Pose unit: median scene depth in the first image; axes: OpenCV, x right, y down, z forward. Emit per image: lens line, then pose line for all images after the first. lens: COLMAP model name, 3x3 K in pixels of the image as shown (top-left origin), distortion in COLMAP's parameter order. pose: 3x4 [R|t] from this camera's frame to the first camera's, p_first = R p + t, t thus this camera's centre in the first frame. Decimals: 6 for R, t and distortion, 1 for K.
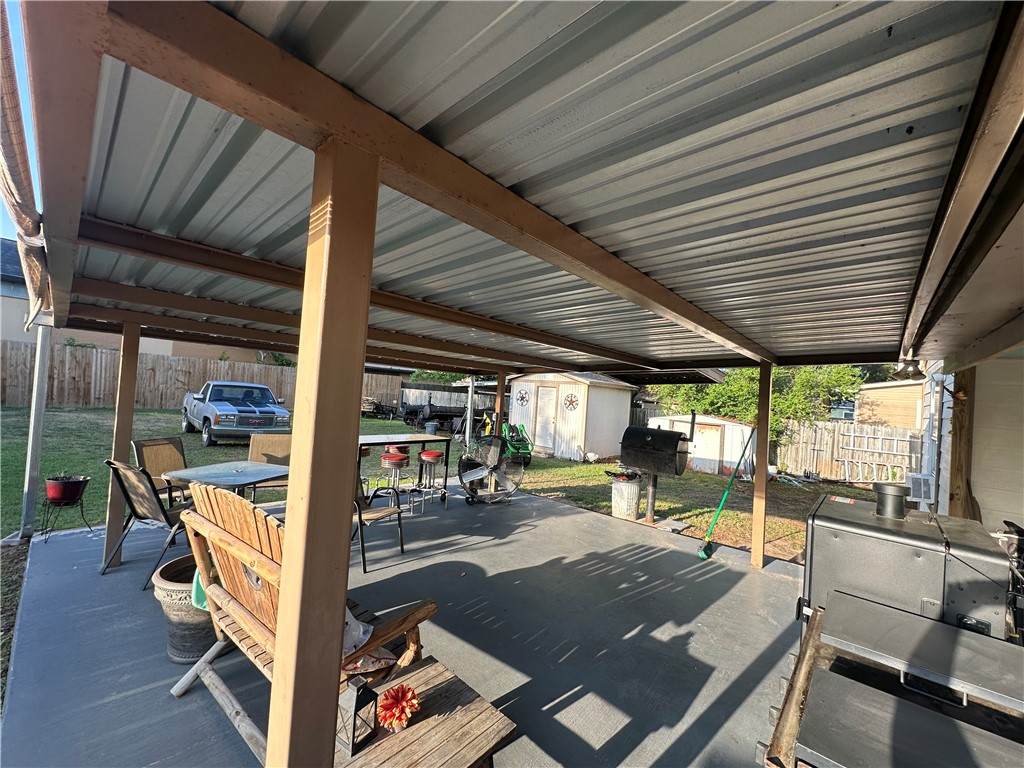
lens RADIAL K [[408.9, 0, 512.0], [0, 408.9, 384.0], [0, 0, 1]] dist [-0.003393, 0.000688]
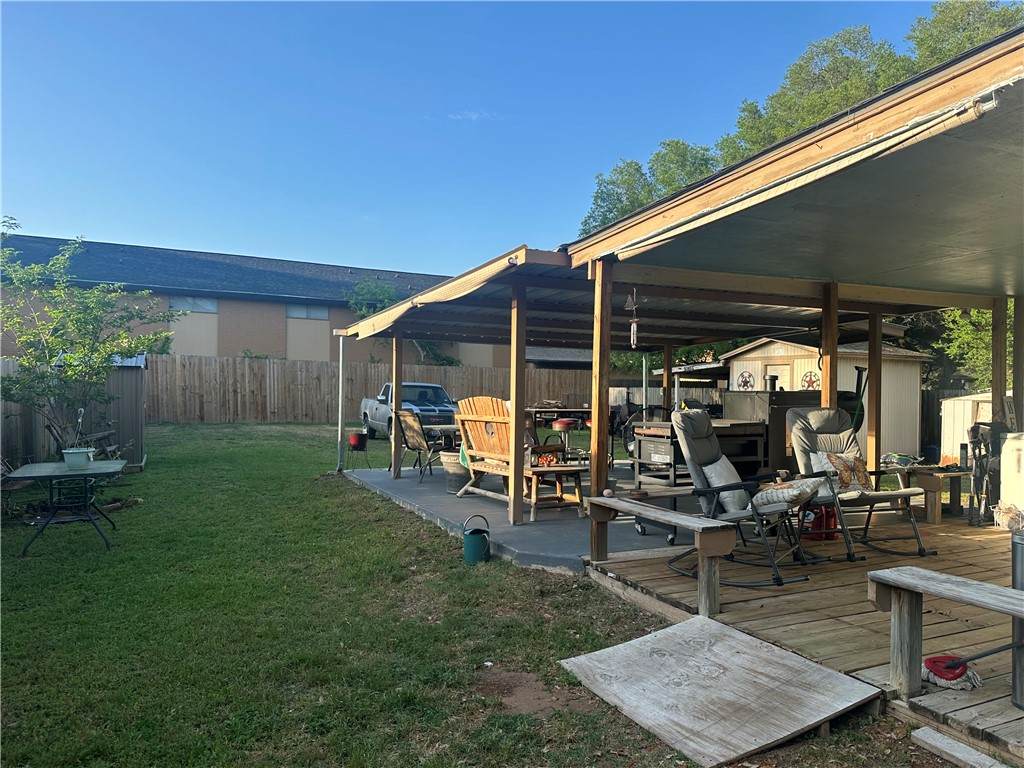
lens RADIAL K [[699.0, 0, 512.0], [0, 699.0, 384.0], [0, 0, 1]] dist [0.069050, 0.000075]
pose [[0.920080, -0.058142, -0.387393, 0.109400], [0.056686, 0.998276, -0.015194, 0.026814], [0.387608, -0.007980, 0.921790, -0.274960]]
